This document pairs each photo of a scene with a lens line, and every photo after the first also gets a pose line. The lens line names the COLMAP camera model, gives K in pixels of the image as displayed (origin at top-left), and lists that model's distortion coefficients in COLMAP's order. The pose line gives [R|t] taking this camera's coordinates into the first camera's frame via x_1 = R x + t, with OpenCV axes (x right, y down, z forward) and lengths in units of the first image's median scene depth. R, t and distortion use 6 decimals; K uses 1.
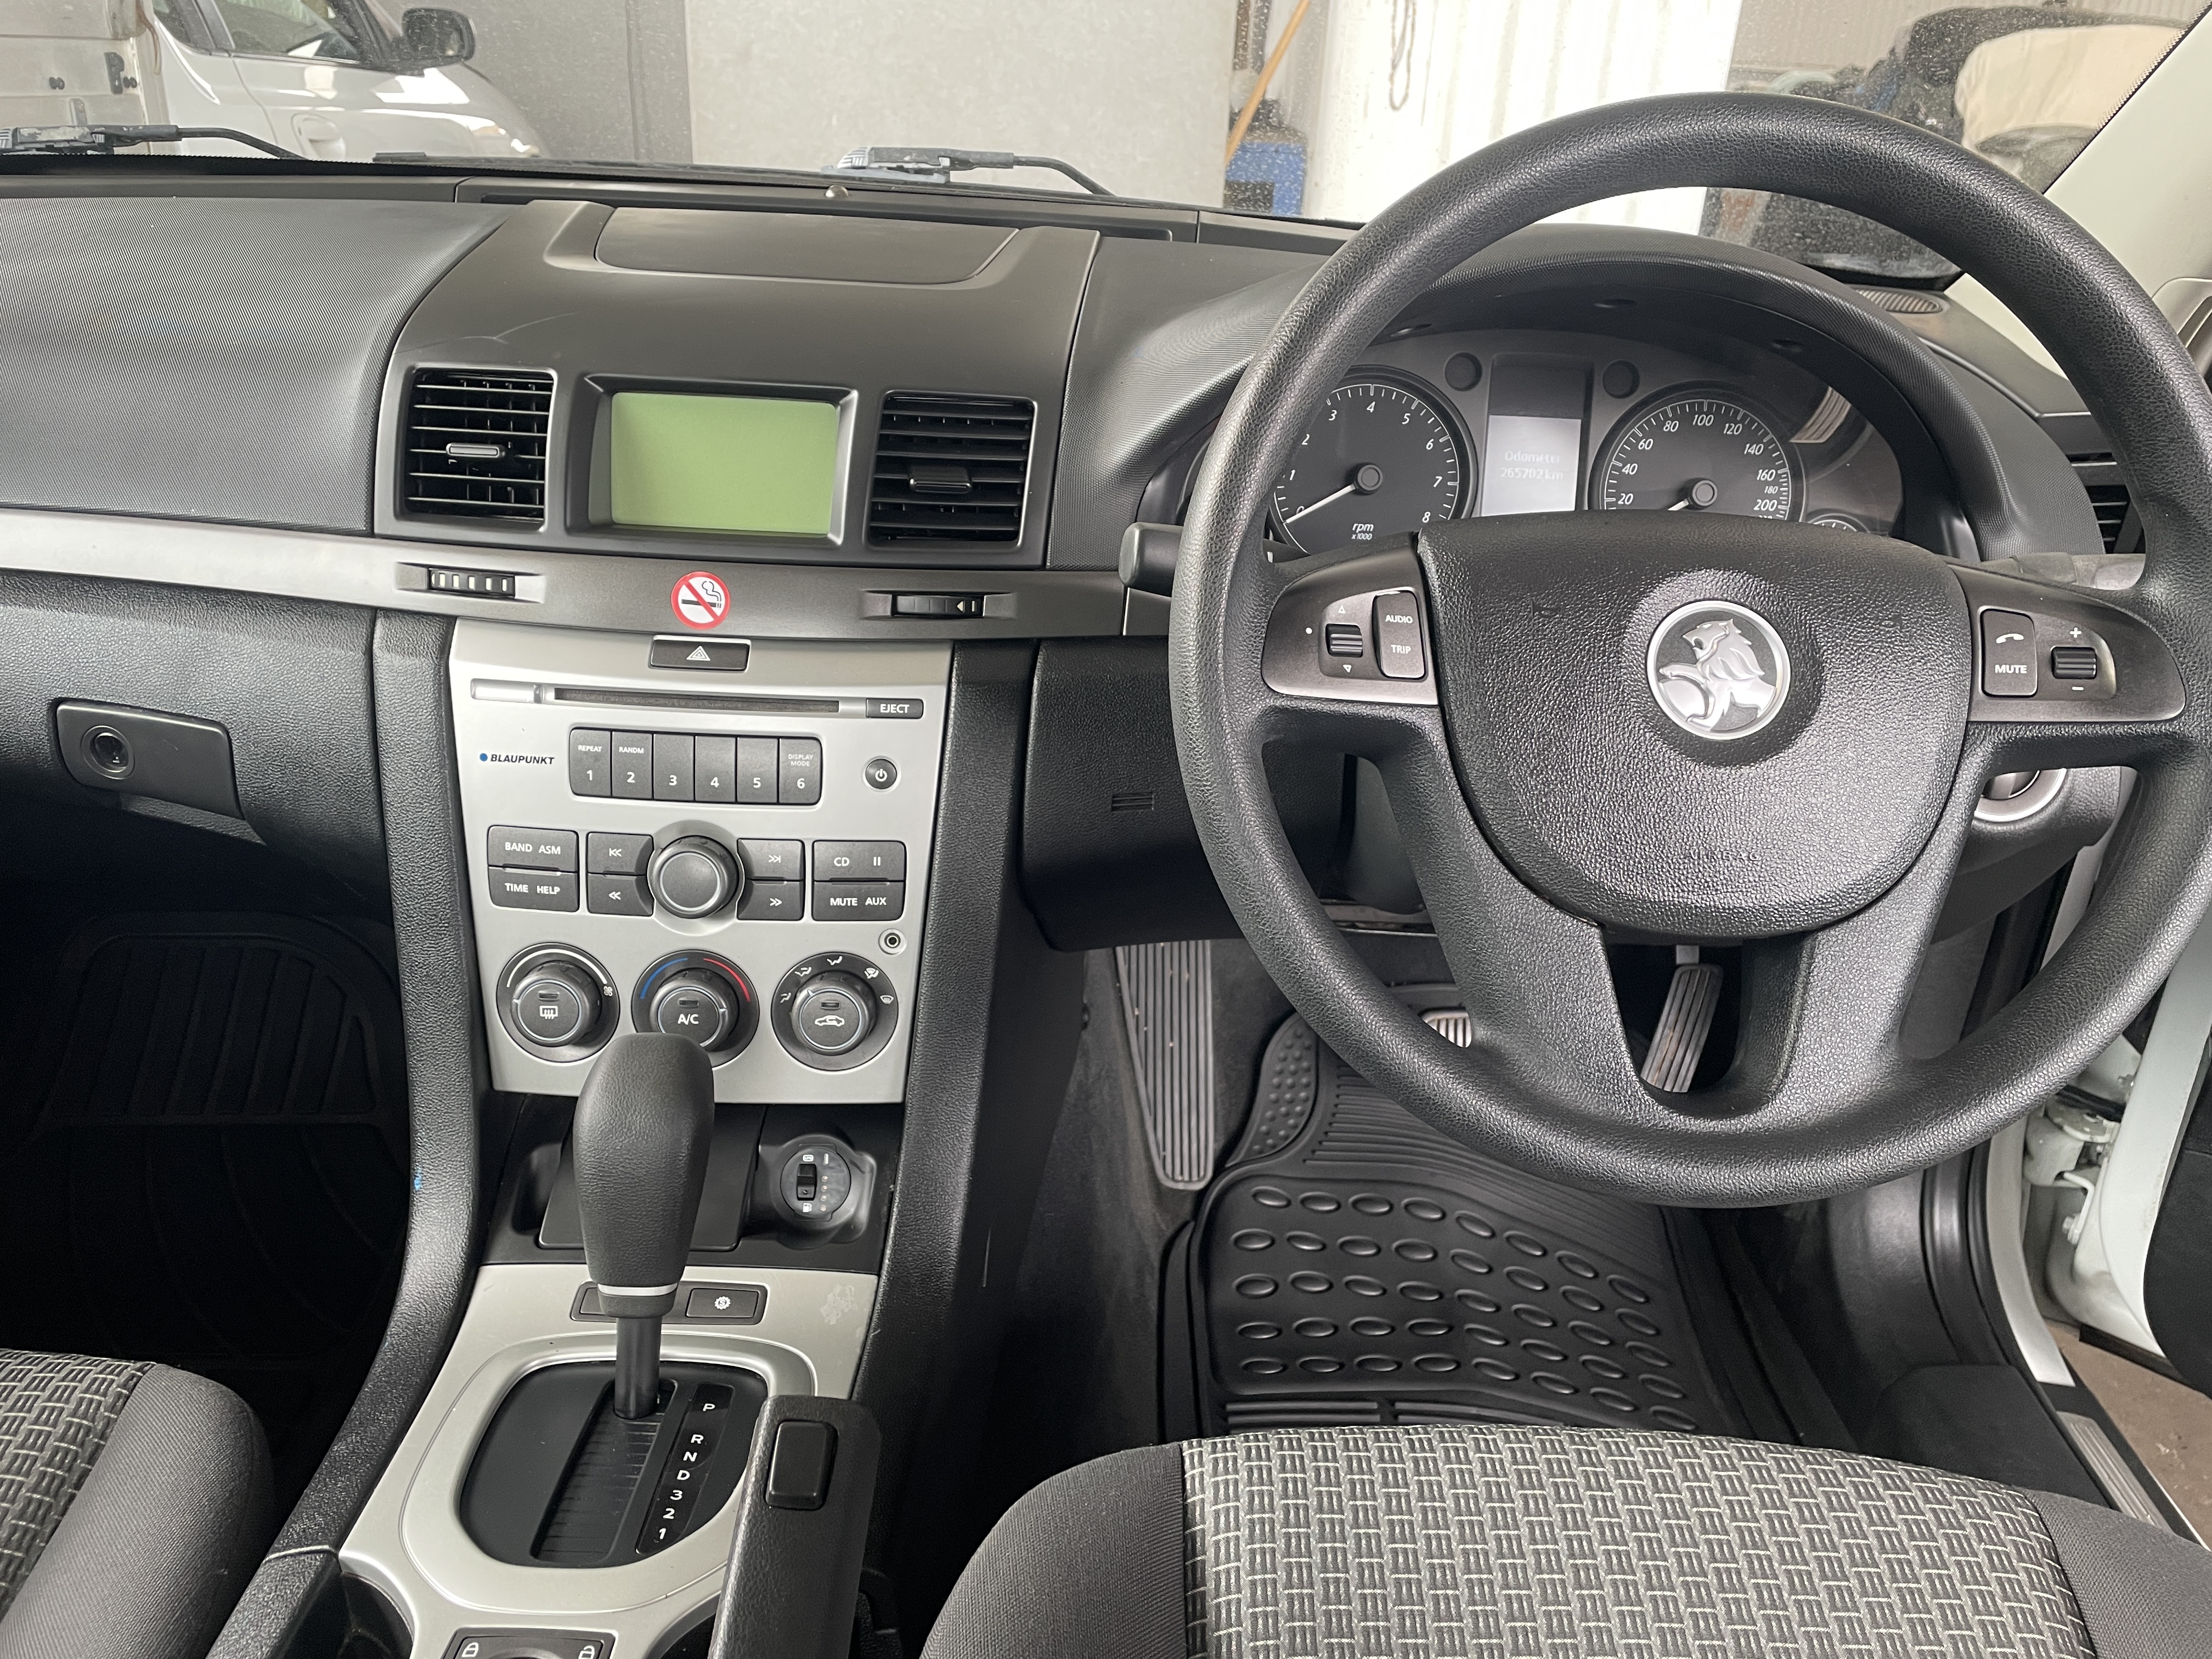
lens RADIAL K [[1672.0, 0, 1110.0], [0, 1672.0, 804.0], [0, 0, 1]] dist [0.099874, -0.146322]
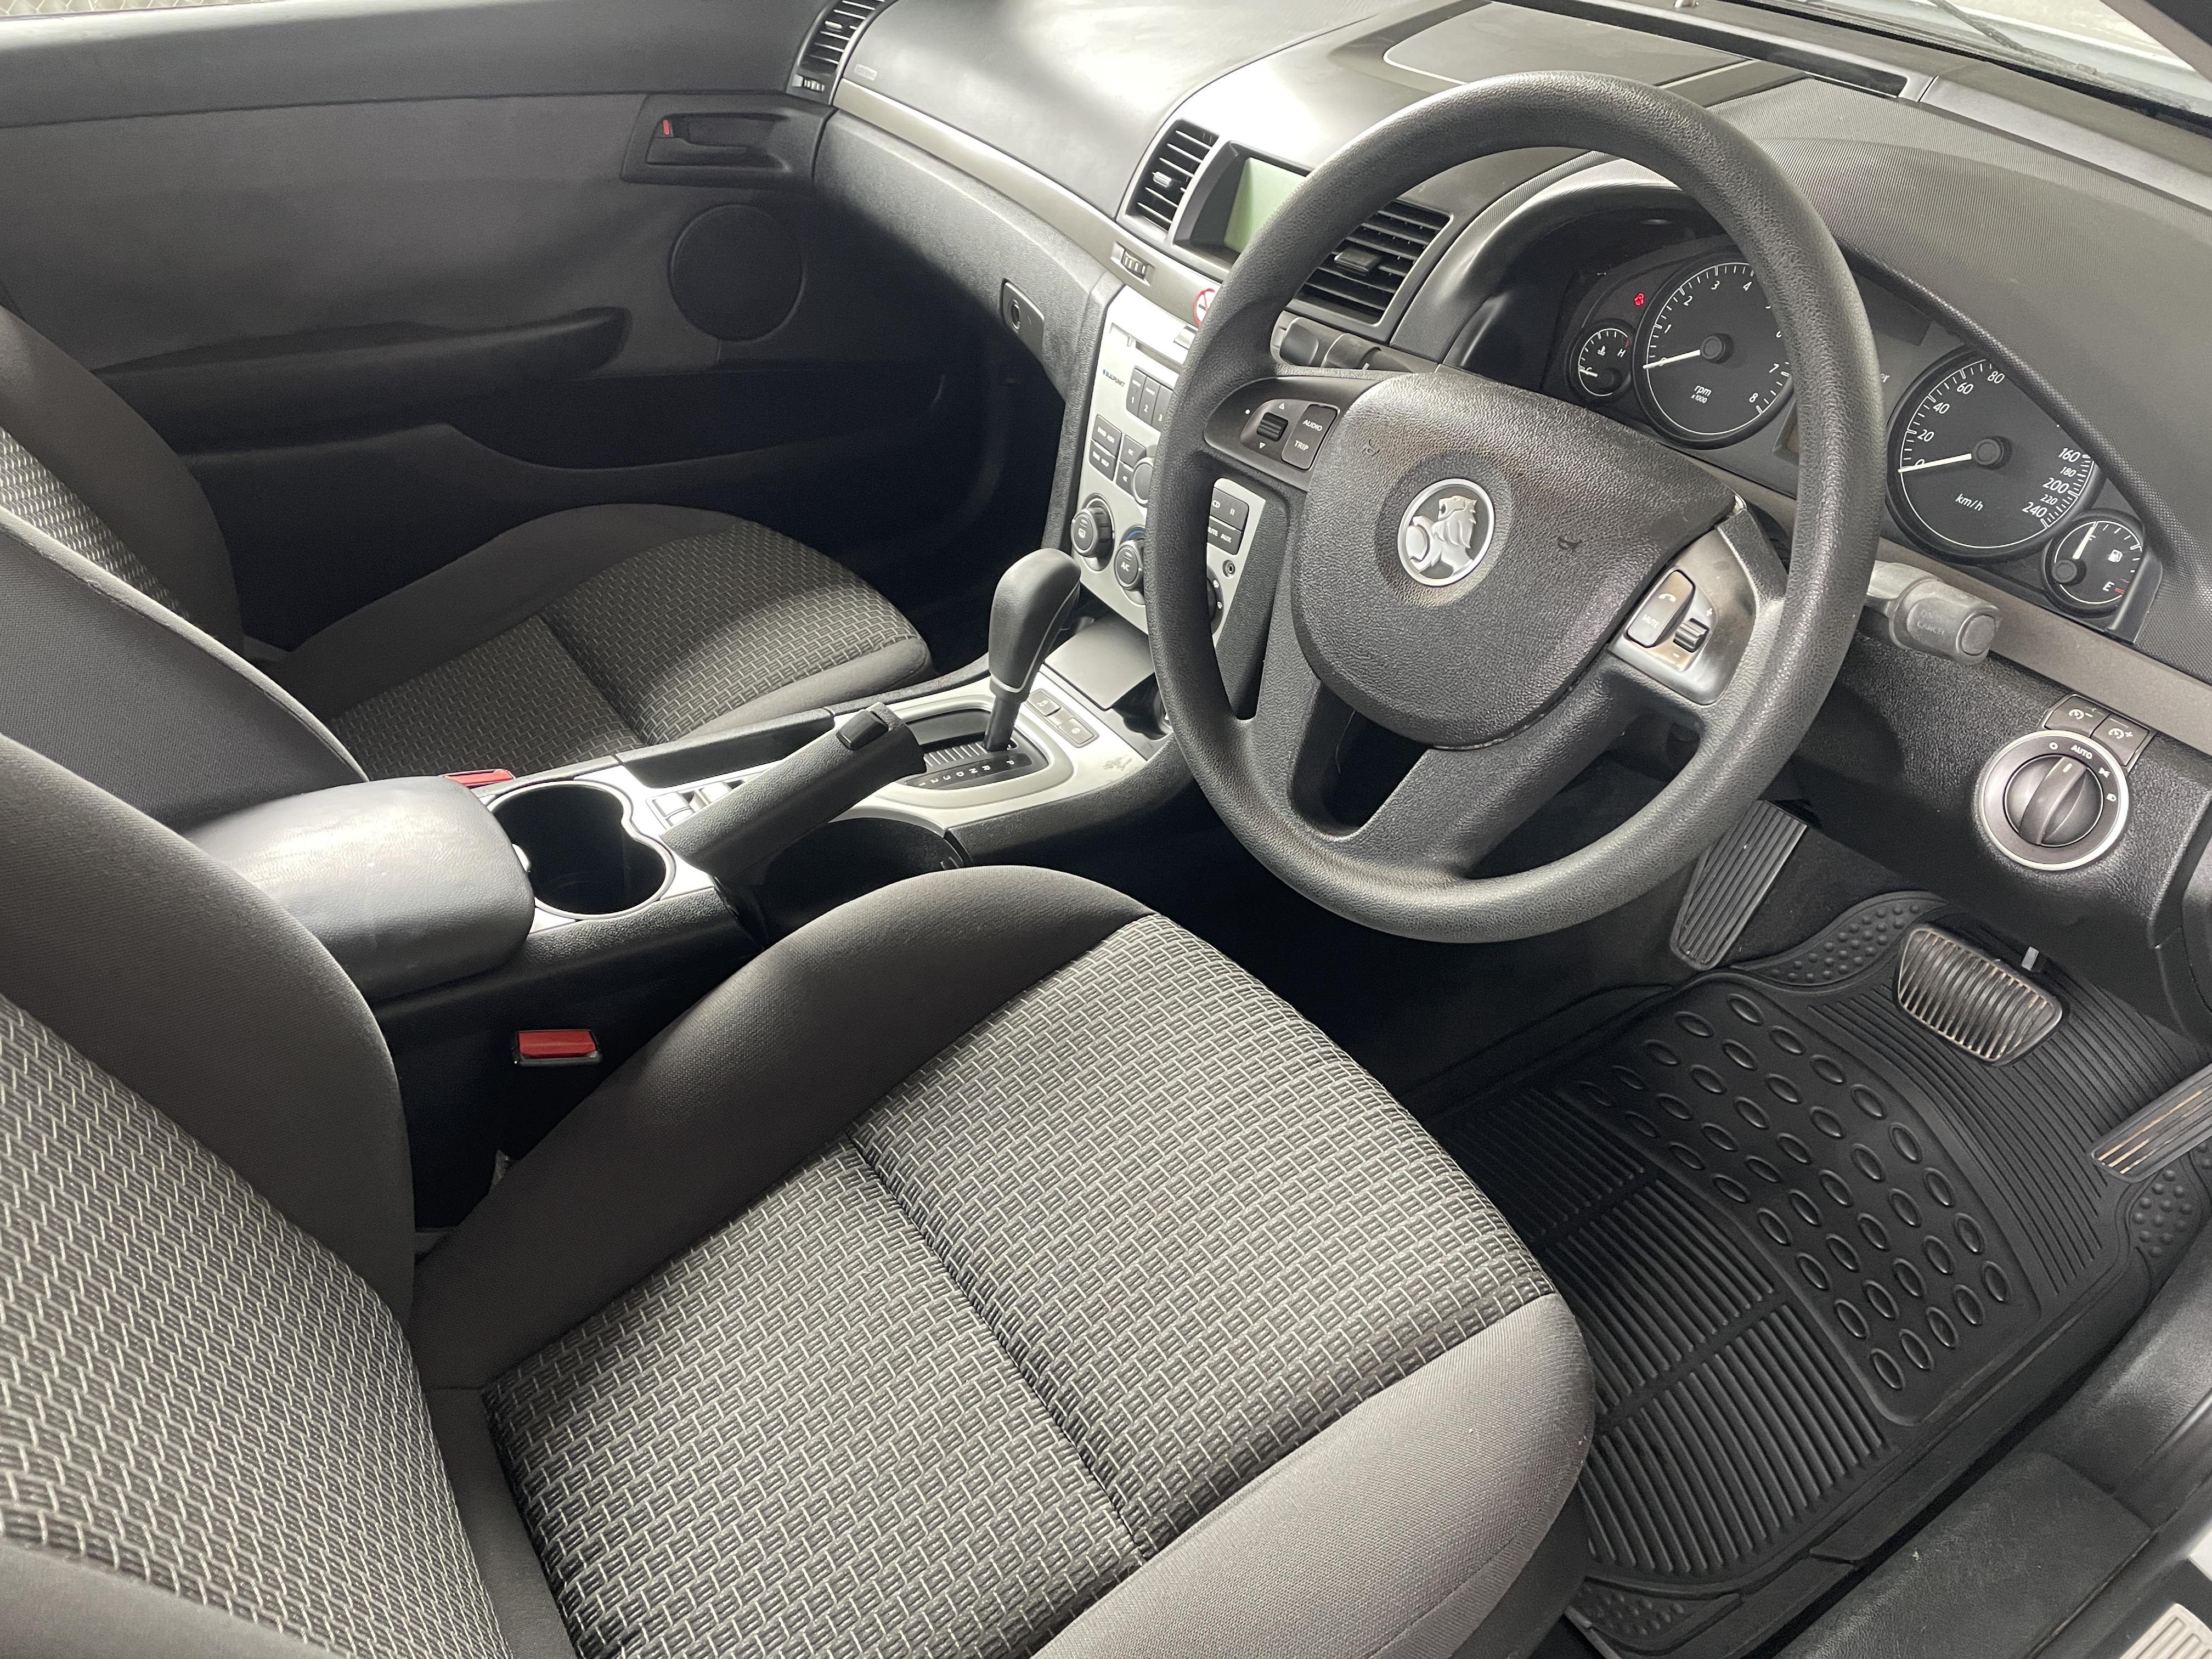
lens RADIAL K [[1672.0, 0, 1110.0], [0, 1672.0, 804.0], [0, 0, 1]] dist [0.099874, -0.146322]
pose [[0.550514, 0.447913, -0.704491, 0.952193], [-0.310866, 0.893177, 0.324958, -0.181603], [0.774788, 0.040108, 0.630947, -0.010858]]
